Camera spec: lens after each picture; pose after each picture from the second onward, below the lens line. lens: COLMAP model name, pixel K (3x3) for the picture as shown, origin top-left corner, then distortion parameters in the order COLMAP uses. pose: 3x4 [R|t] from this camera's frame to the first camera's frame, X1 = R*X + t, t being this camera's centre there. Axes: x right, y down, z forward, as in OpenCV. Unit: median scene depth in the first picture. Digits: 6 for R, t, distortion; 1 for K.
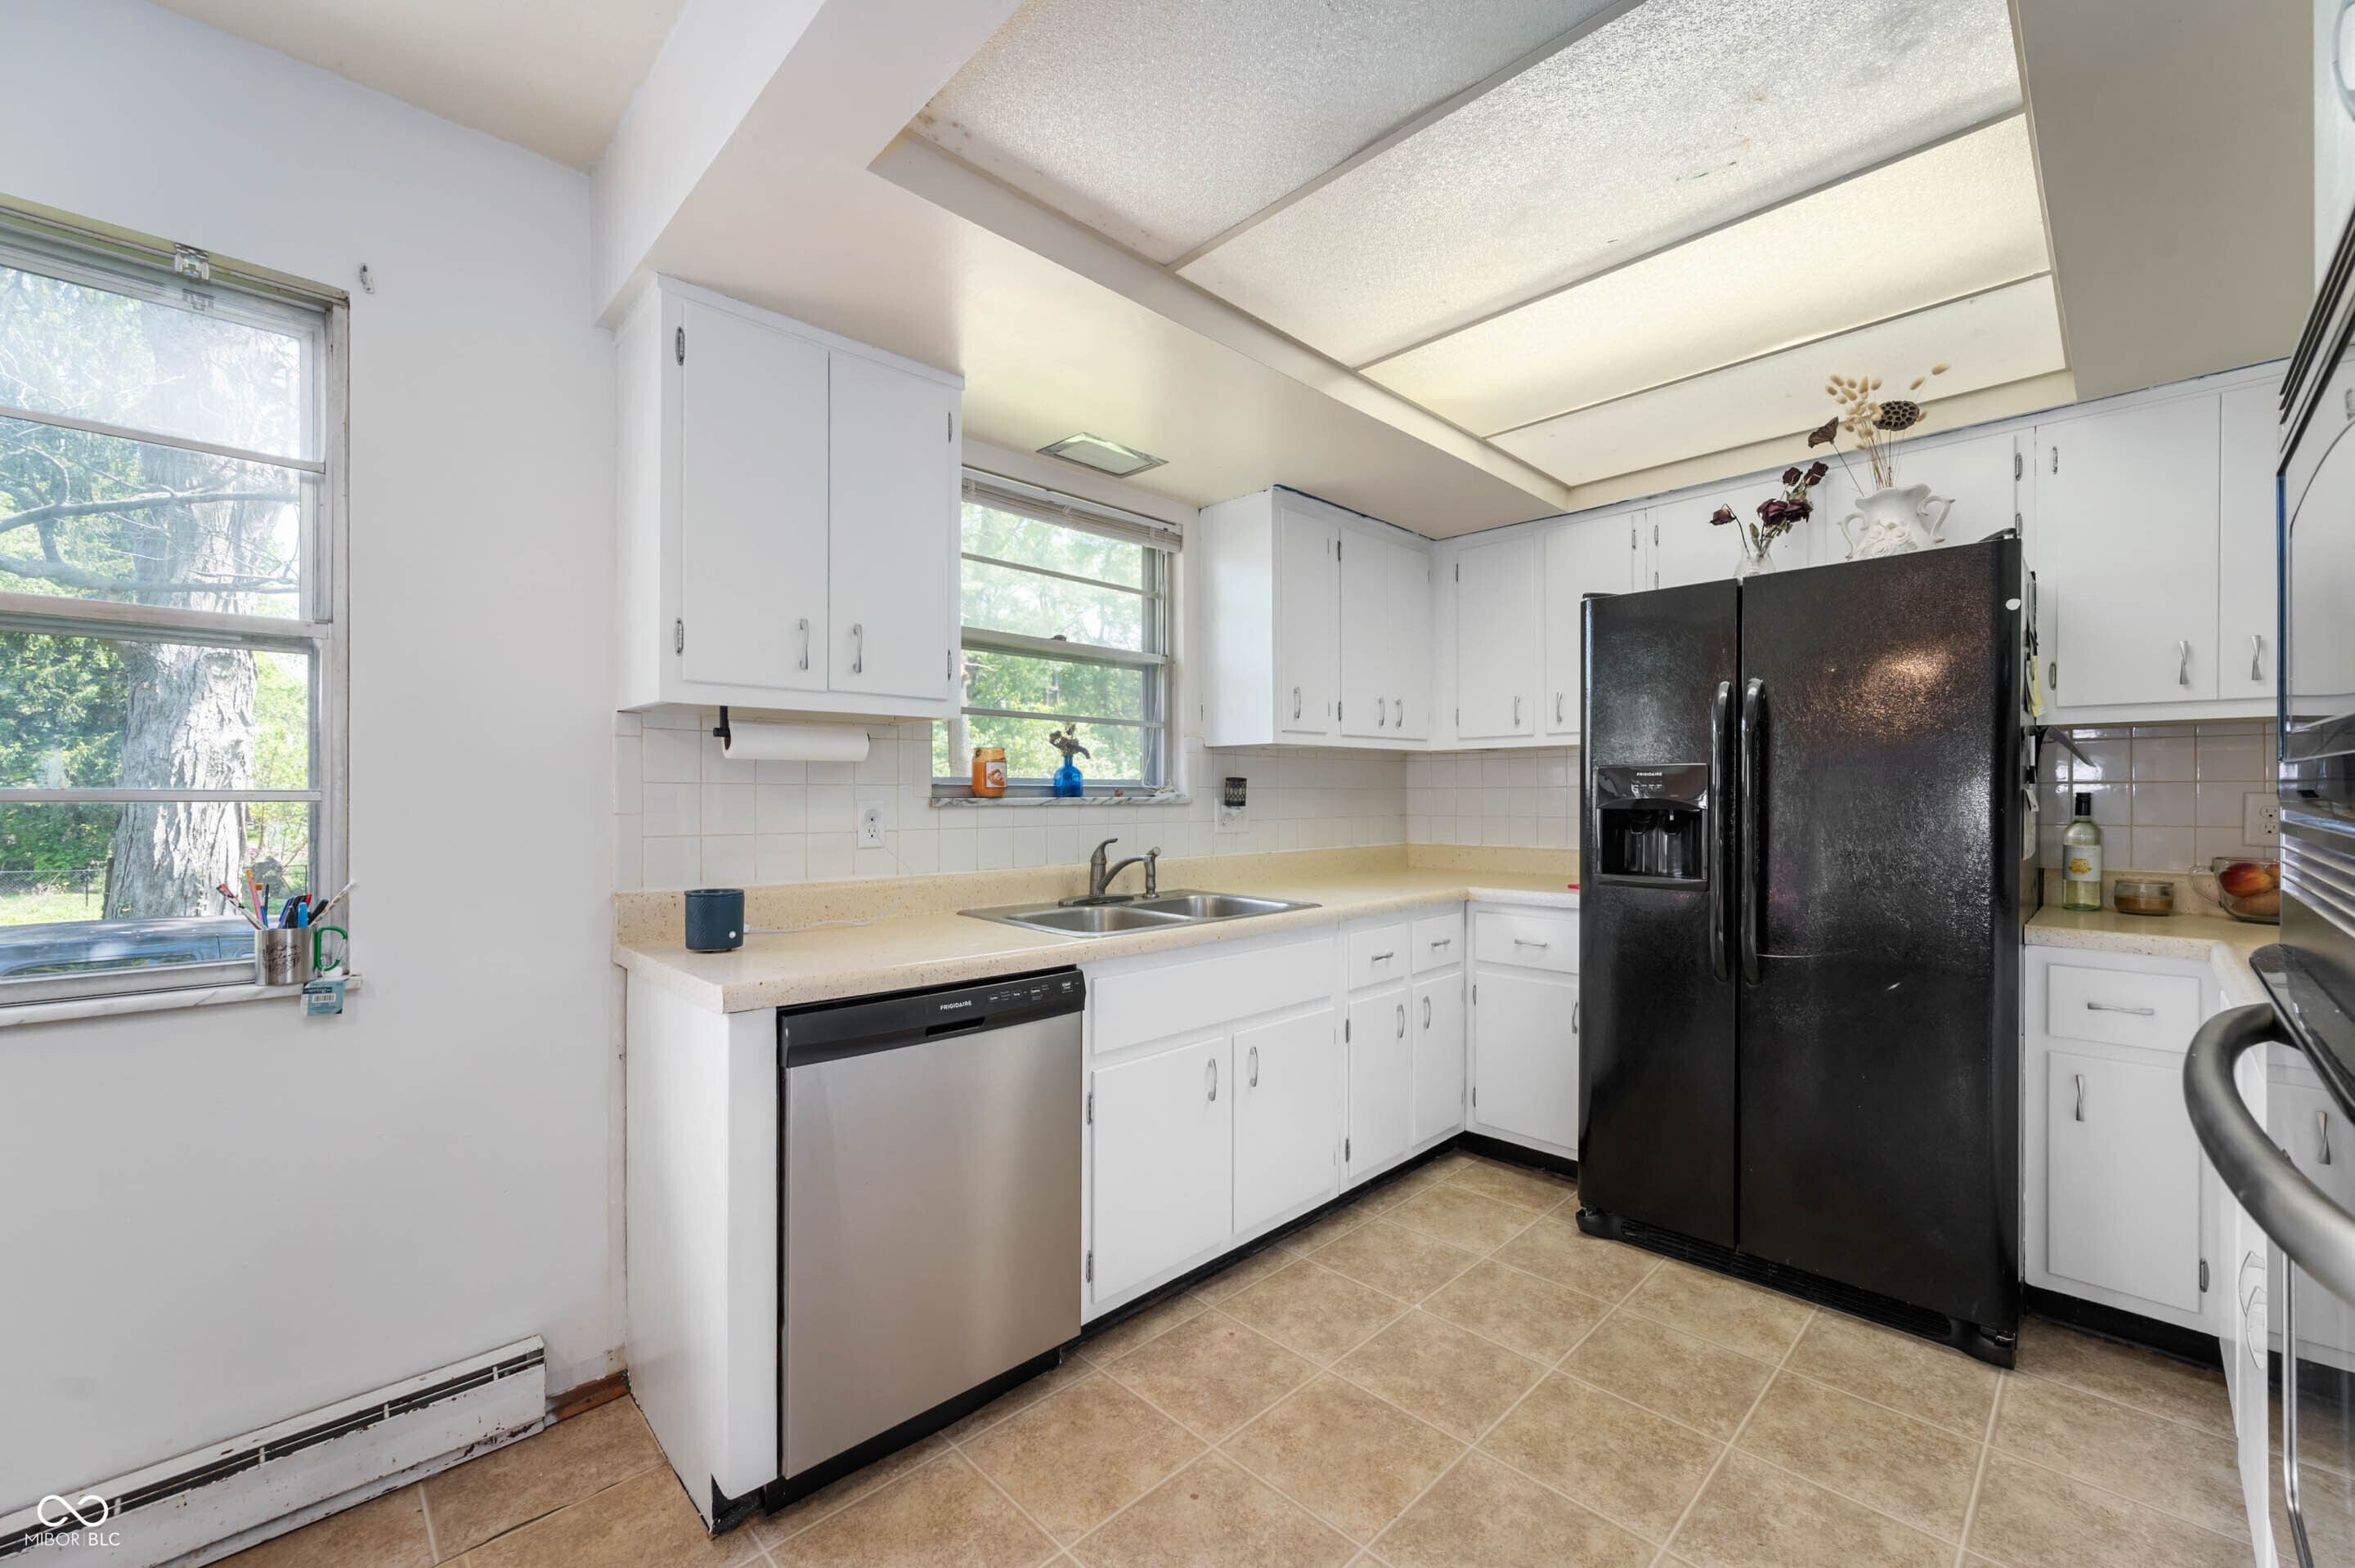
lens RADIAL K [[939.6, 0, 1179.4], [0, 939.6, 794.9], [0, 0, 1]] dist [-0.009167, 0.000484]
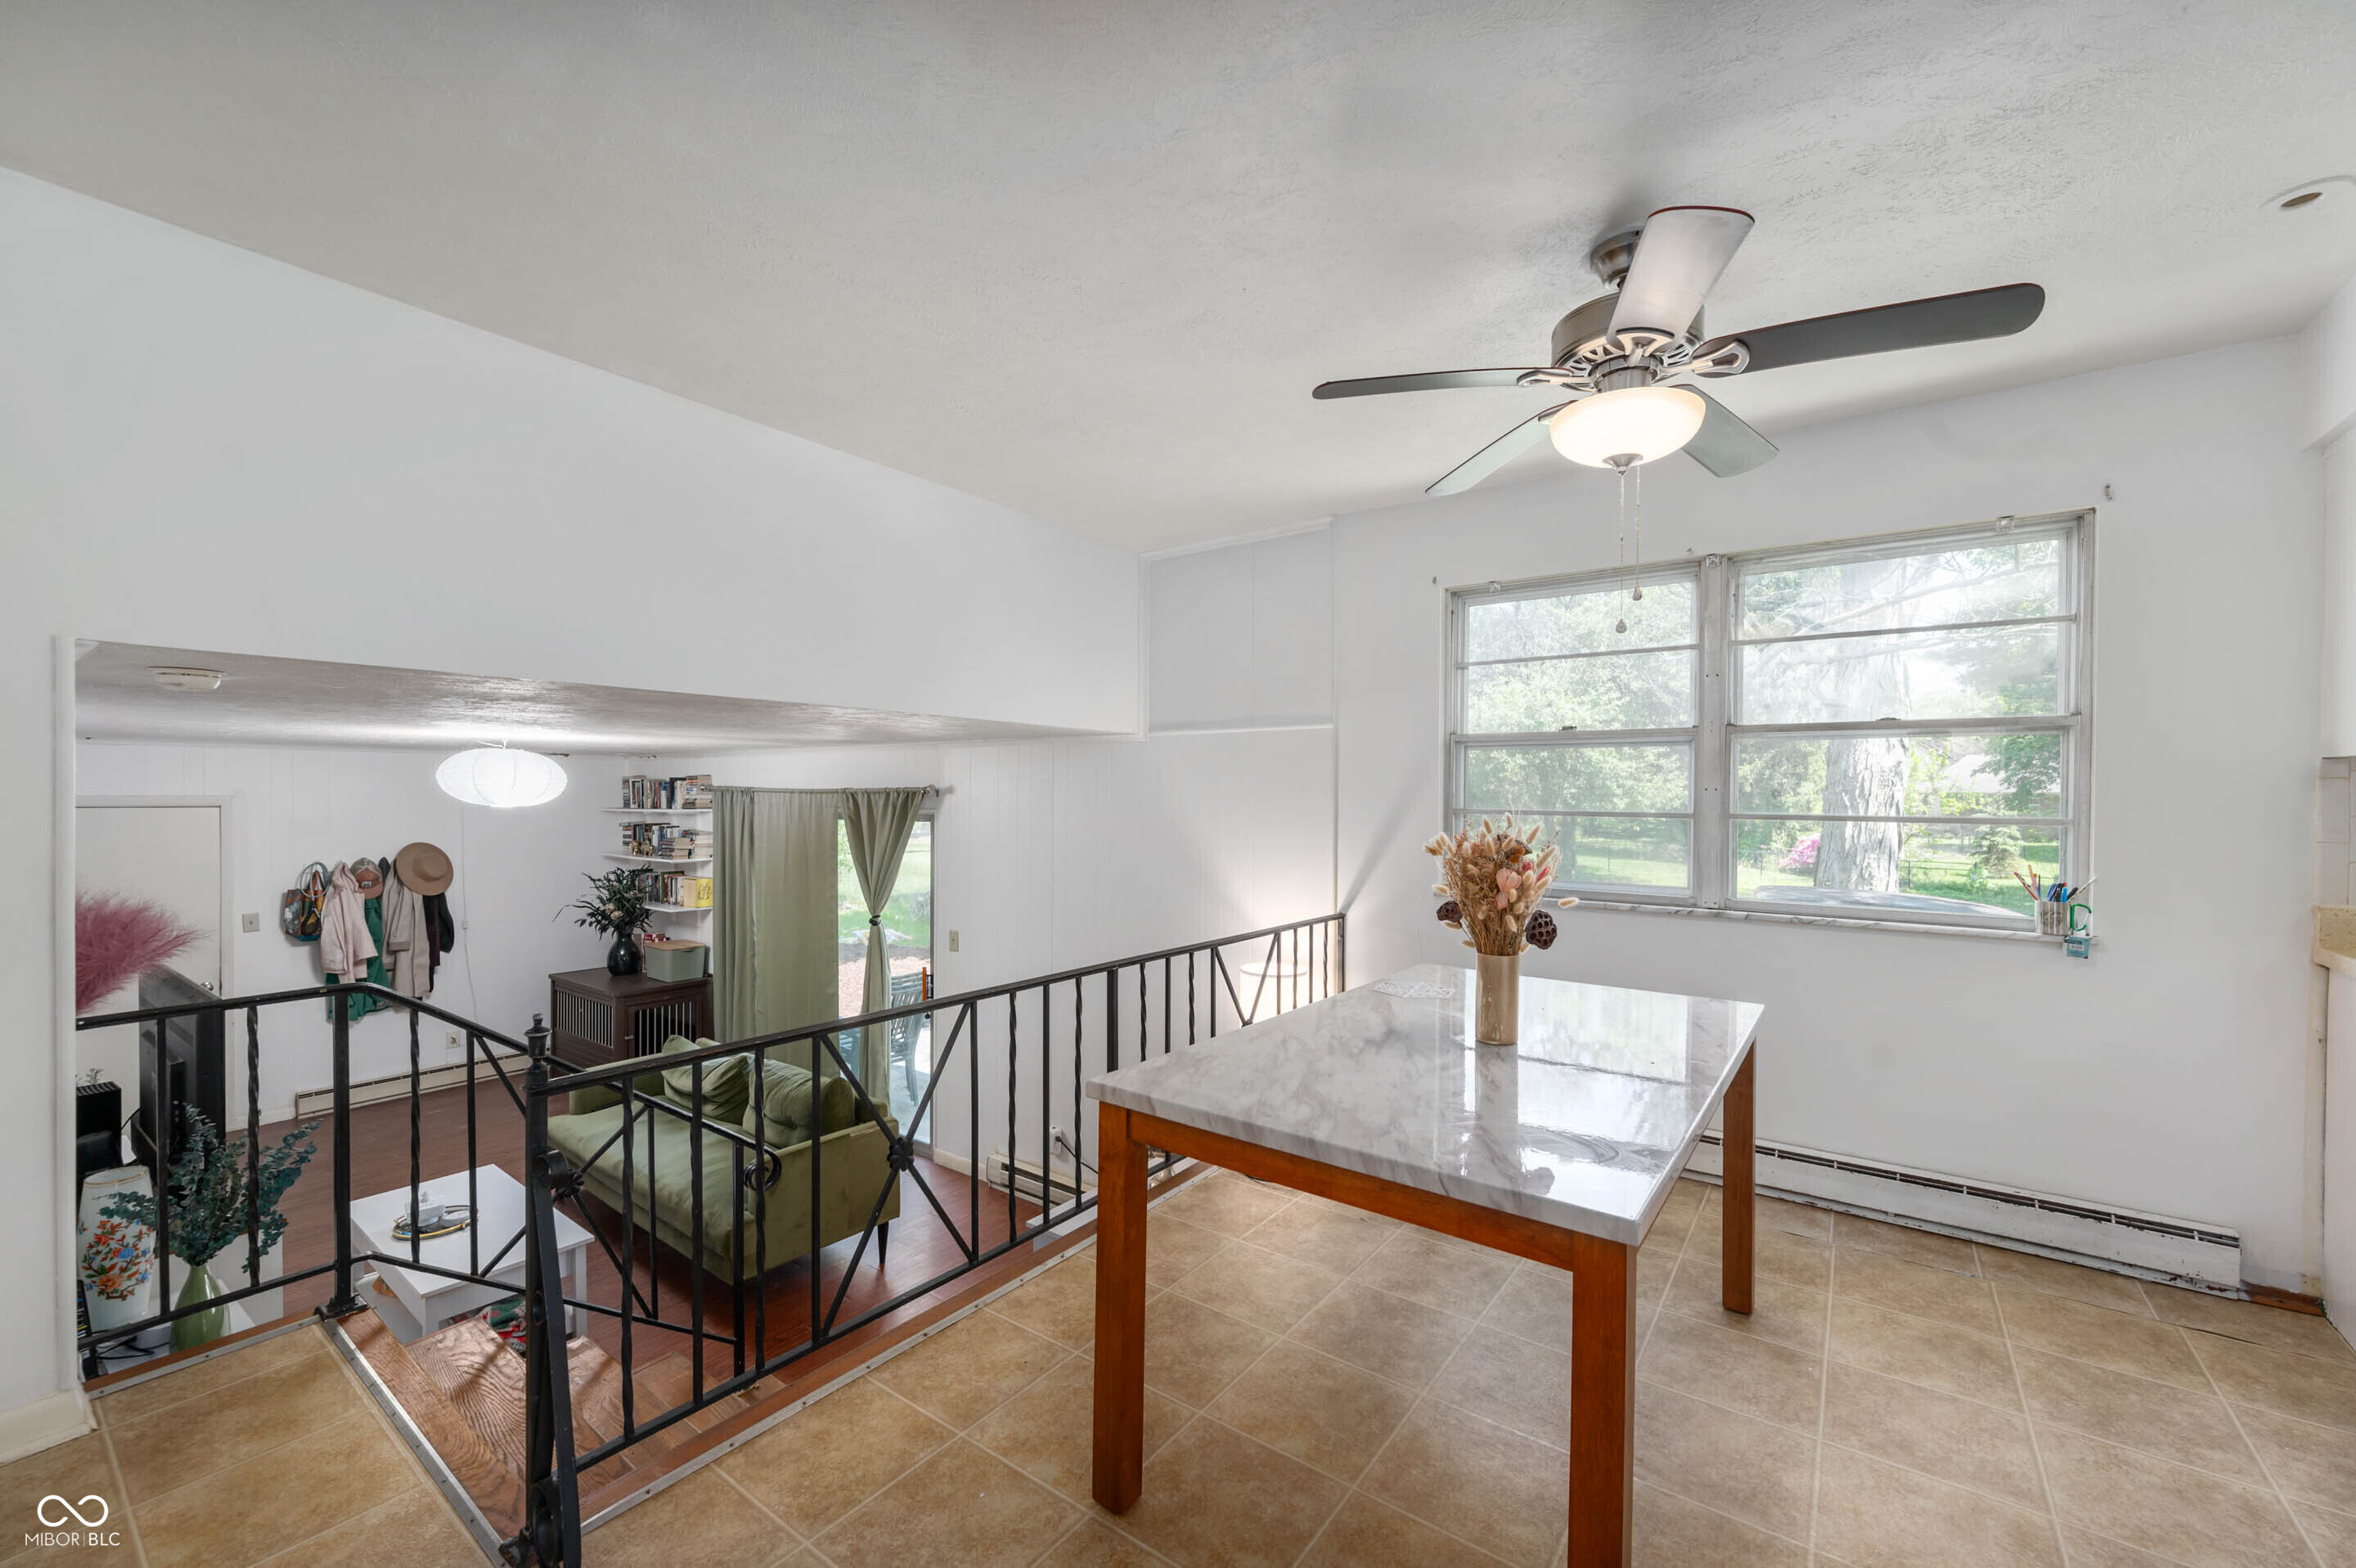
lens RADIAL K [[933.6, 0, 1189.7], [0, 933.6, 800.6], [0, 0, 1]] dist [0.001935, -0.000185]
pose [[0.171184, 0.009846, -0.985190, 0.396253], [-0.005361, 0.999945, 0.009062, -0.042180], [0.985224, 0.003731, 0.171228, -0.751290]]
